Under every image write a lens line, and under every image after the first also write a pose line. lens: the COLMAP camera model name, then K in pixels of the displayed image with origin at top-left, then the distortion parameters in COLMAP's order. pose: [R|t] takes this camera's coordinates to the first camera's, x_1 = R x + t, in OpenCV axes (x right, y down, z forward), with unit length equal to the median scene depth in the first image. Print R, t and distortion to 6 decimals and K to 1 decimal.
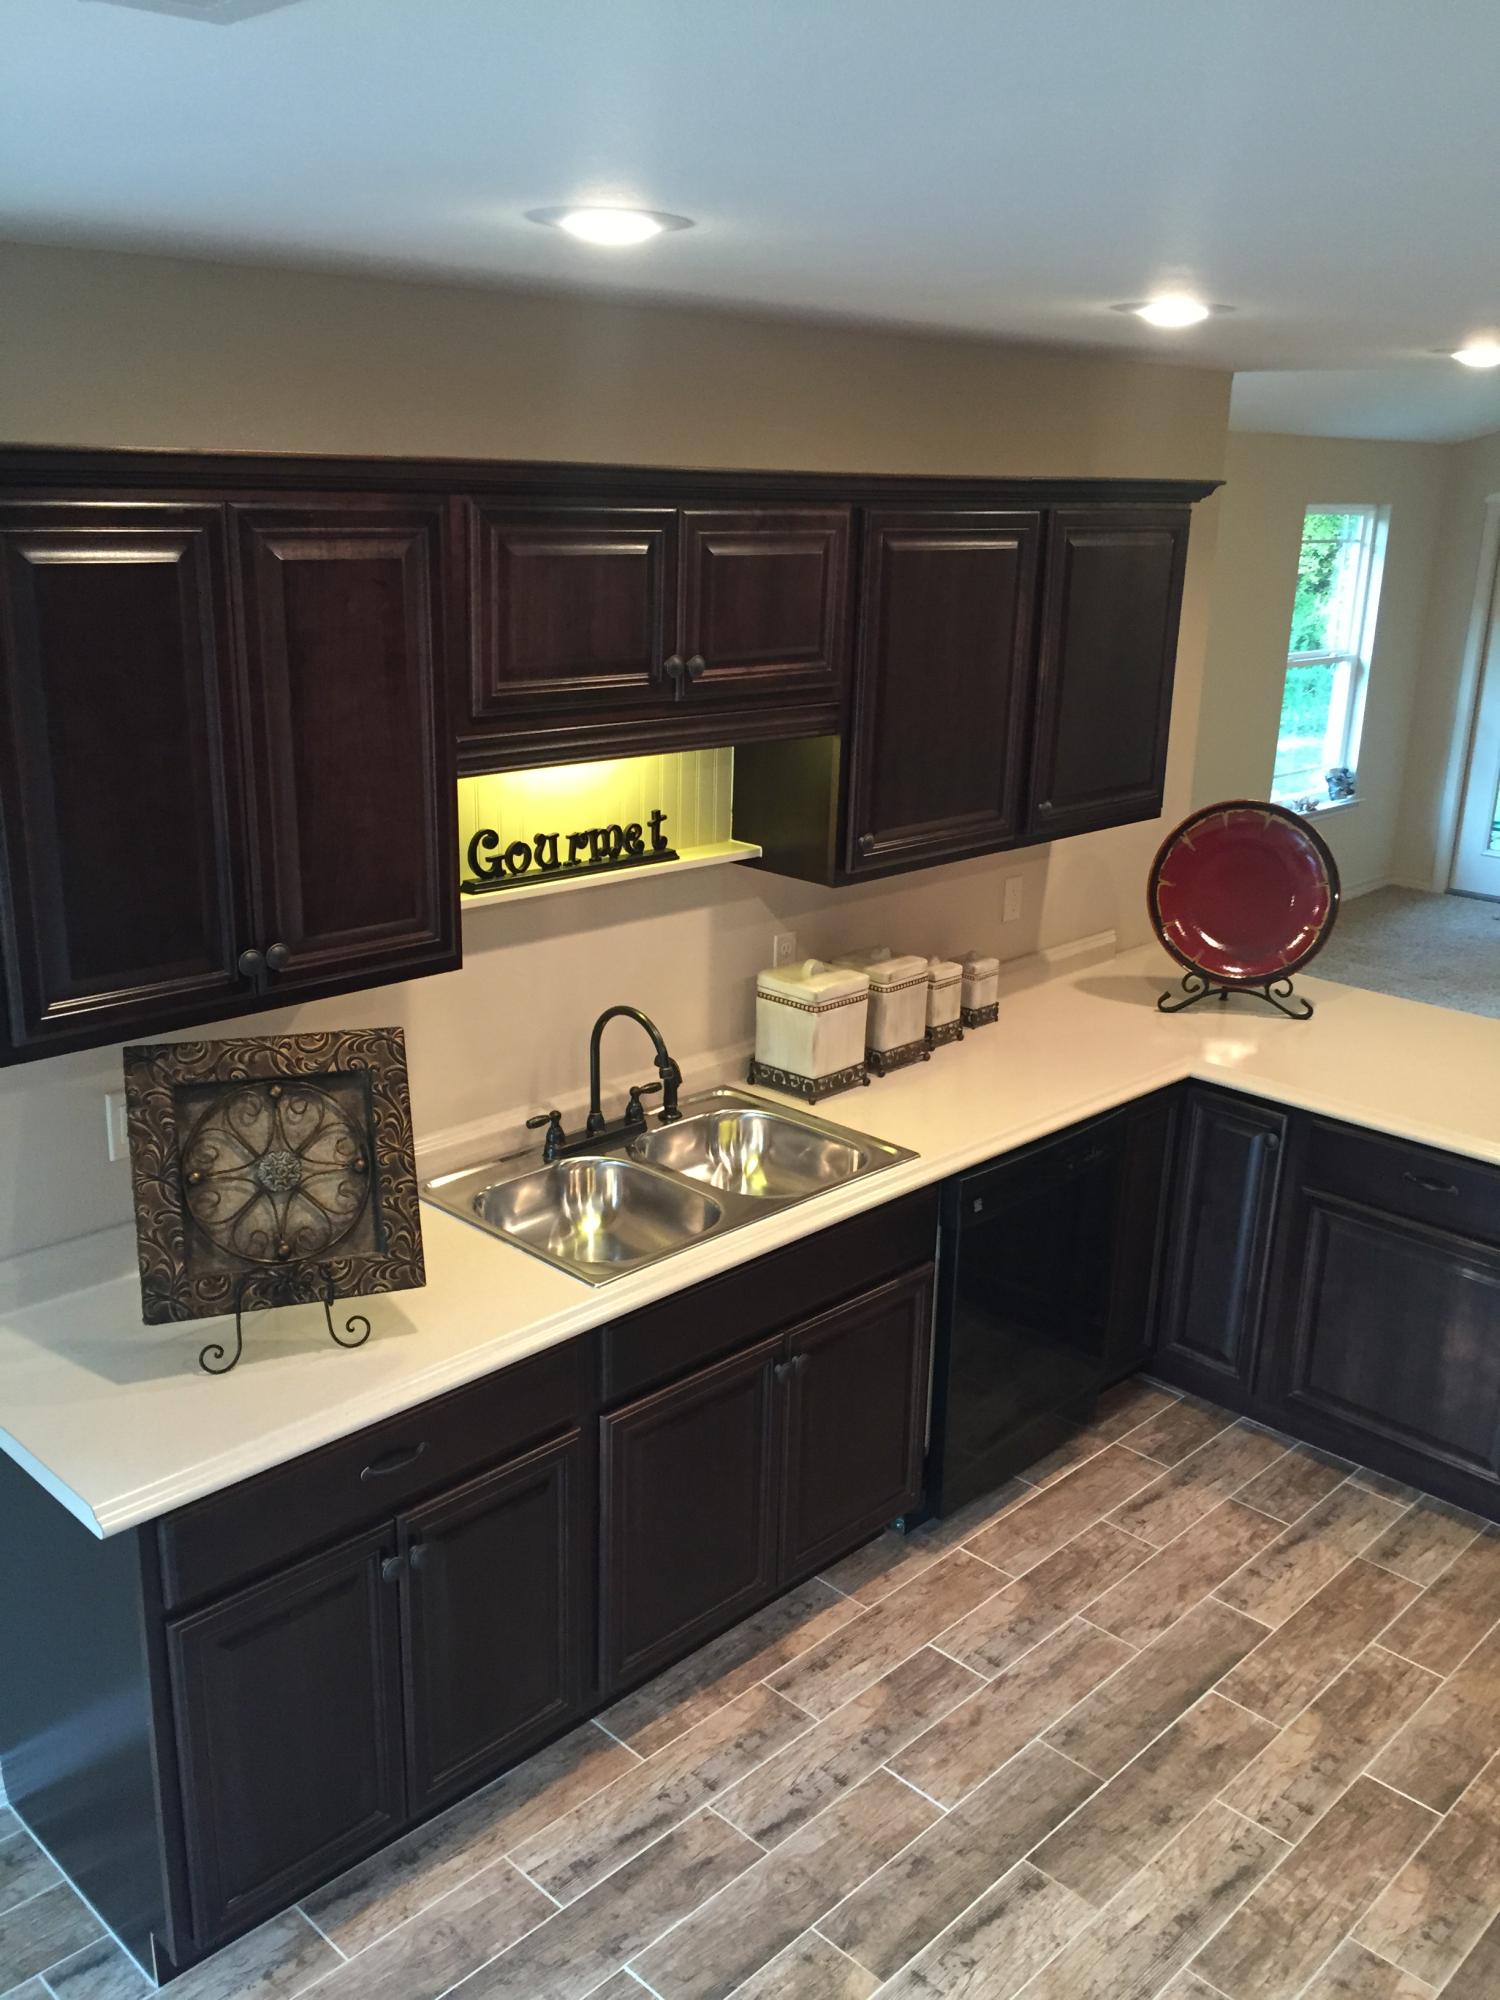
lens RADIAL K [[1720.1, 0, 752.7], [0, 1720.1, 1012.3], [0, 0, 1]] dist [0.089202, -0.134525]
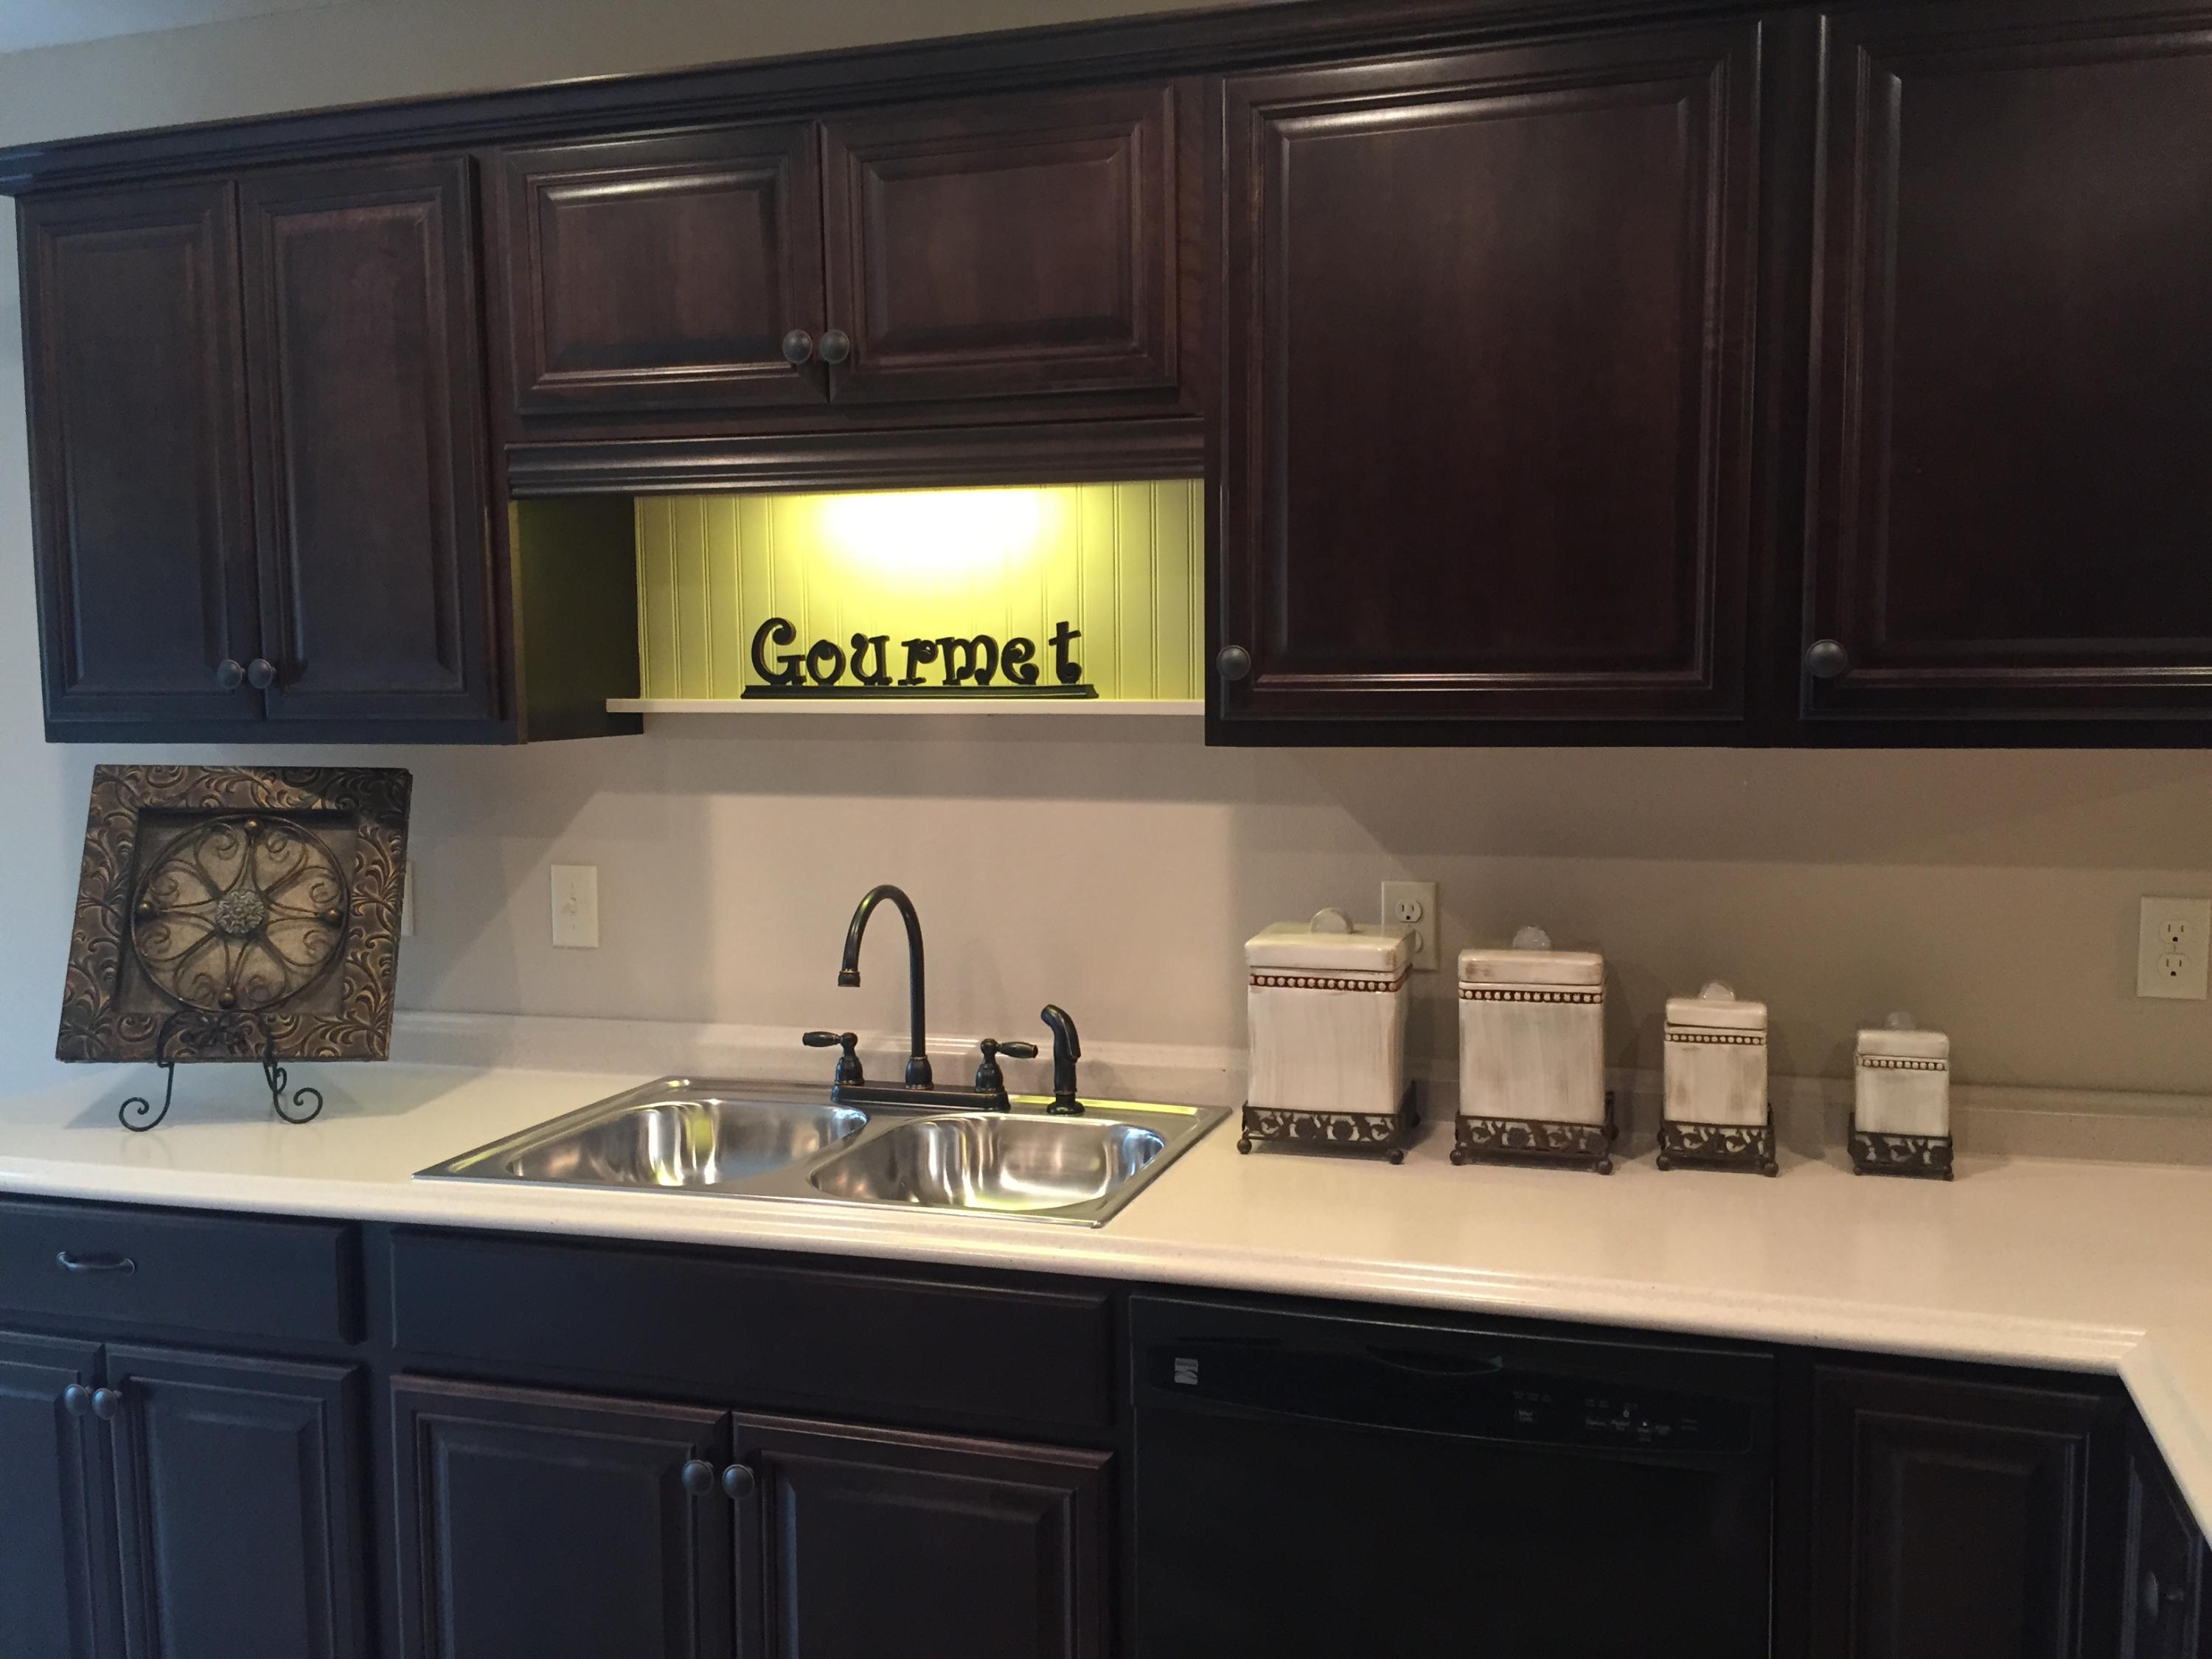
lens RADIAL K [[1902.4, 0, 1115.6], [0, 1902.4, 813.8], [0, 0, 1]] dist [0.089202, -0.134525]
pose [[0.453095, 0.035899, -0.890739, 0.643227], [-0.244877, 0.965764, -0.085640, 0.012290], [0.857170, 0.256925, 0.446374, 0.752365]]
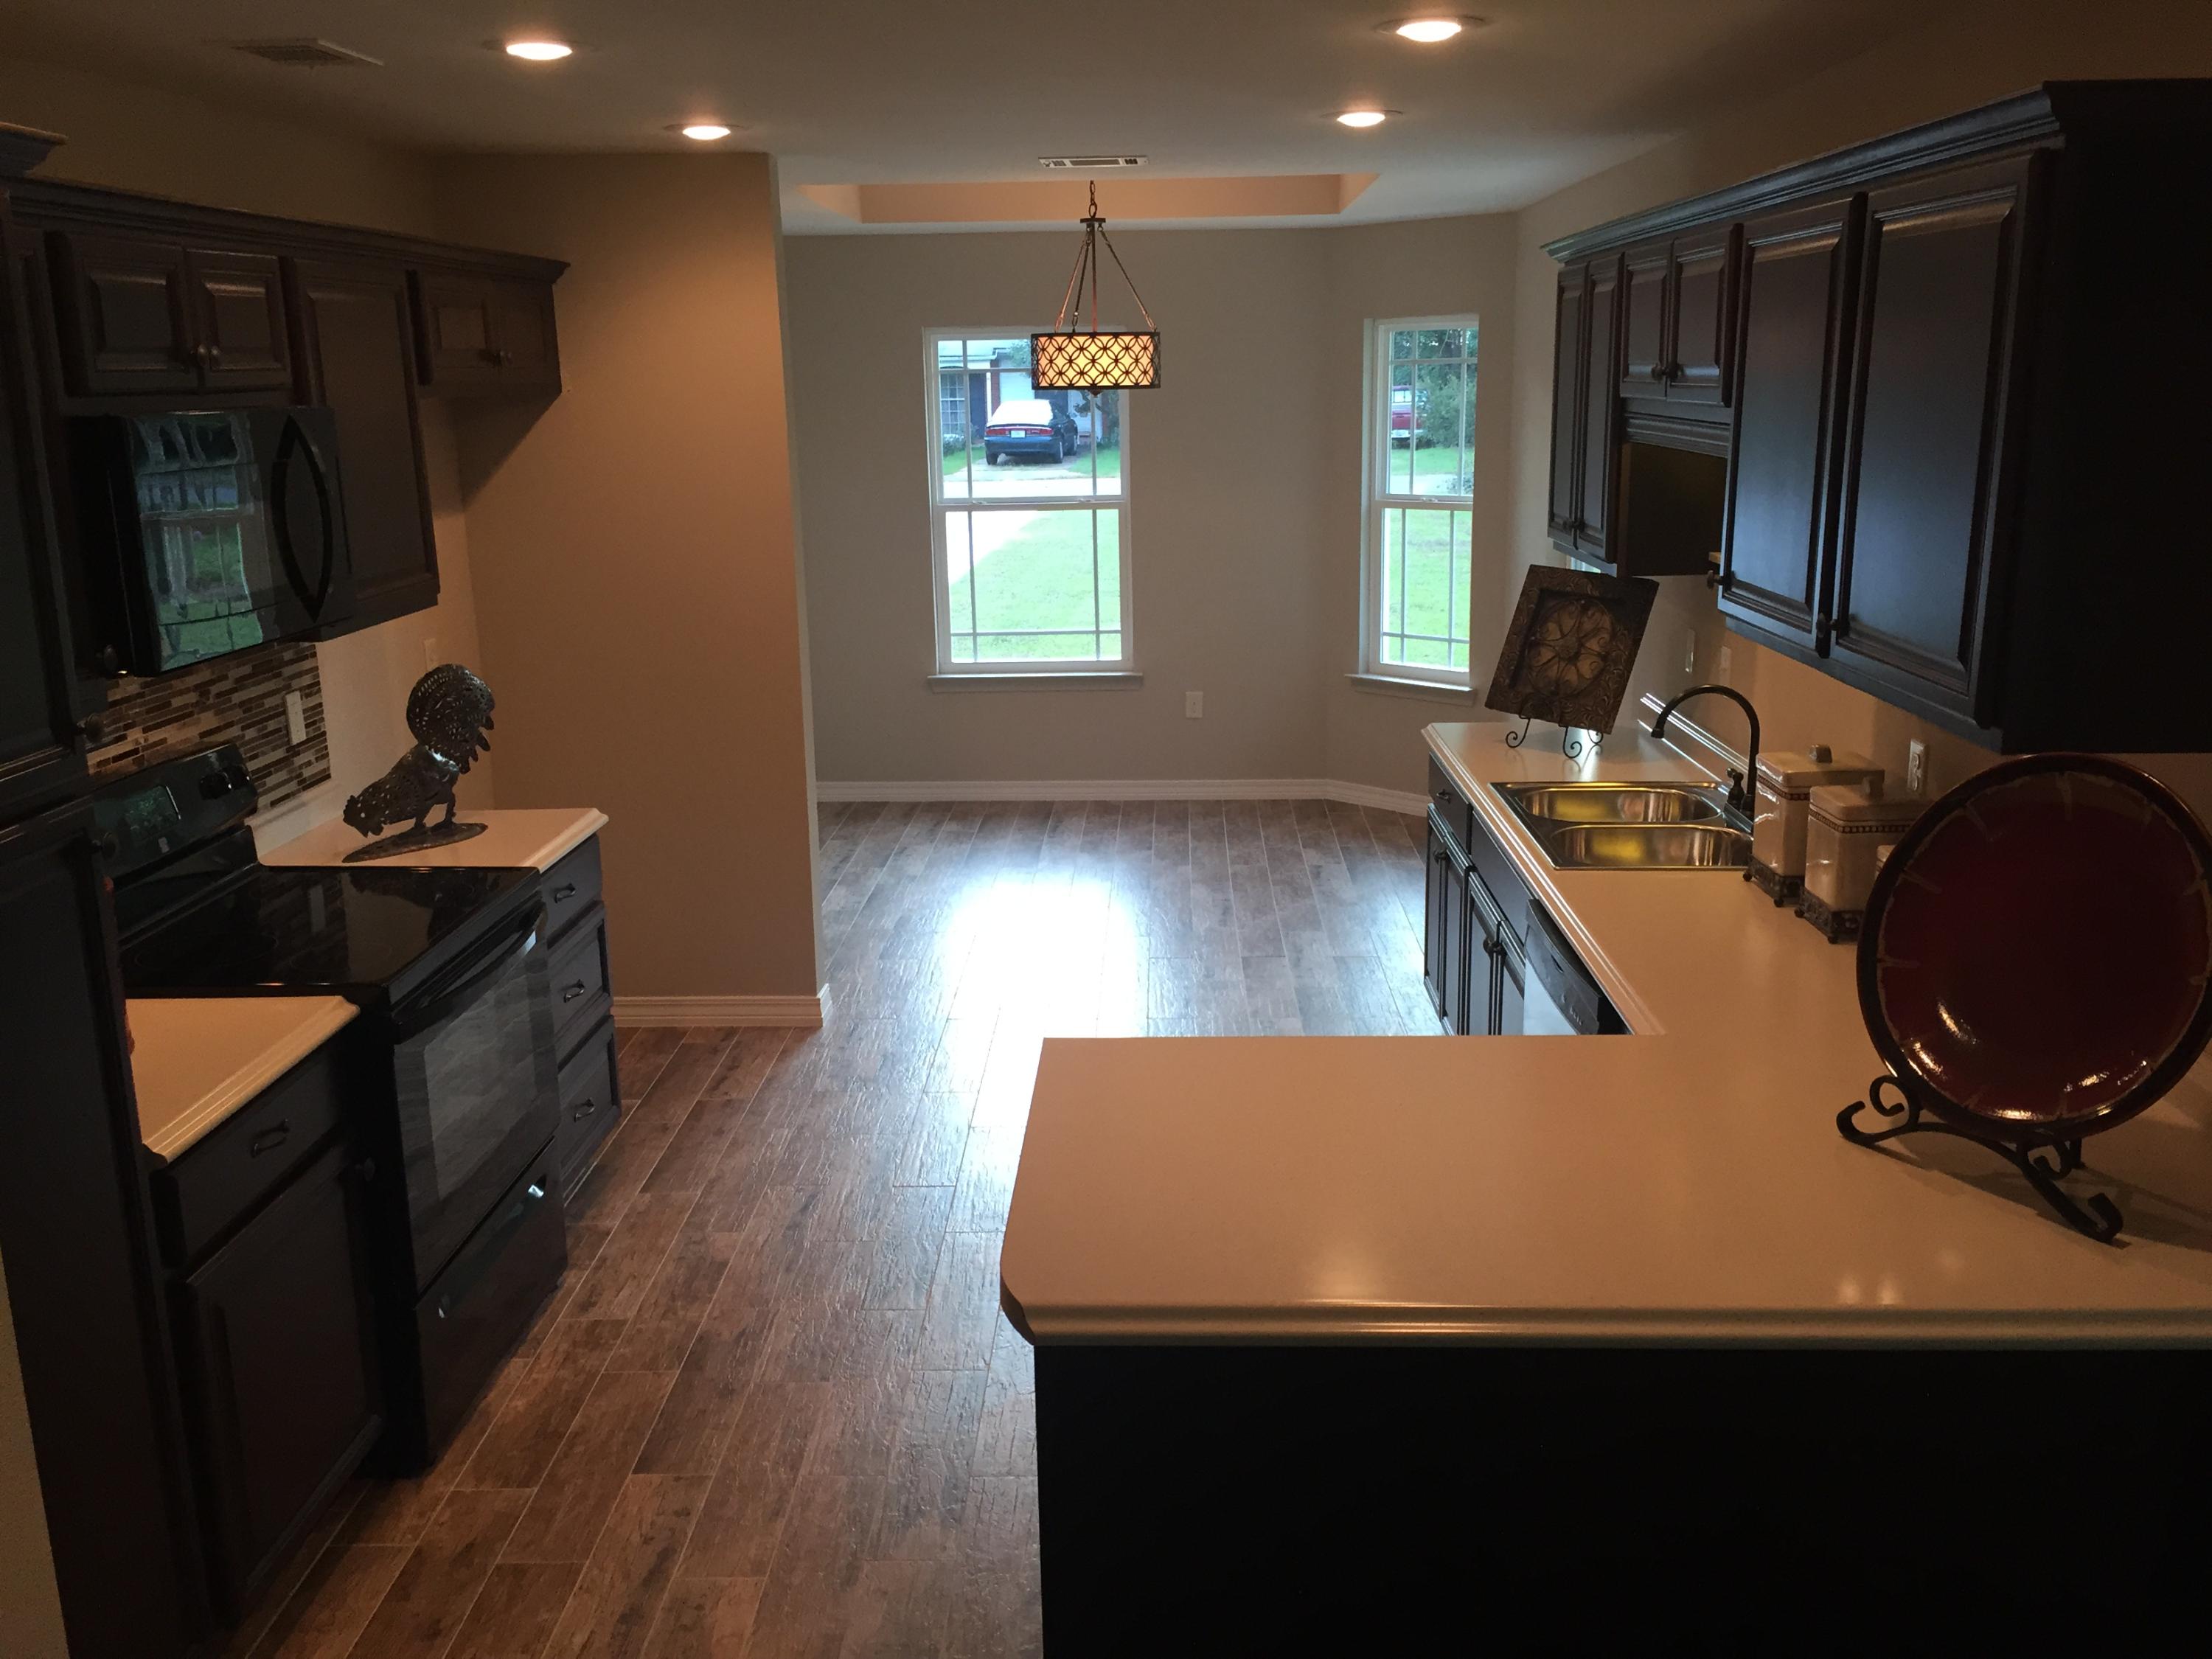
lens RADIAL K [[1902.4, 0, 1110.7], [0, 1902.4, 825.0], [0, 0, 1]] dist [0.089202, -0.134525]
pose [[-0.733482, 0.142212, -0.664665, 1.085831], [-0.207193, 0.884549, 0.417905, -0.372489], [0.647360, 0.444240, -0.619336, 1.595146]]
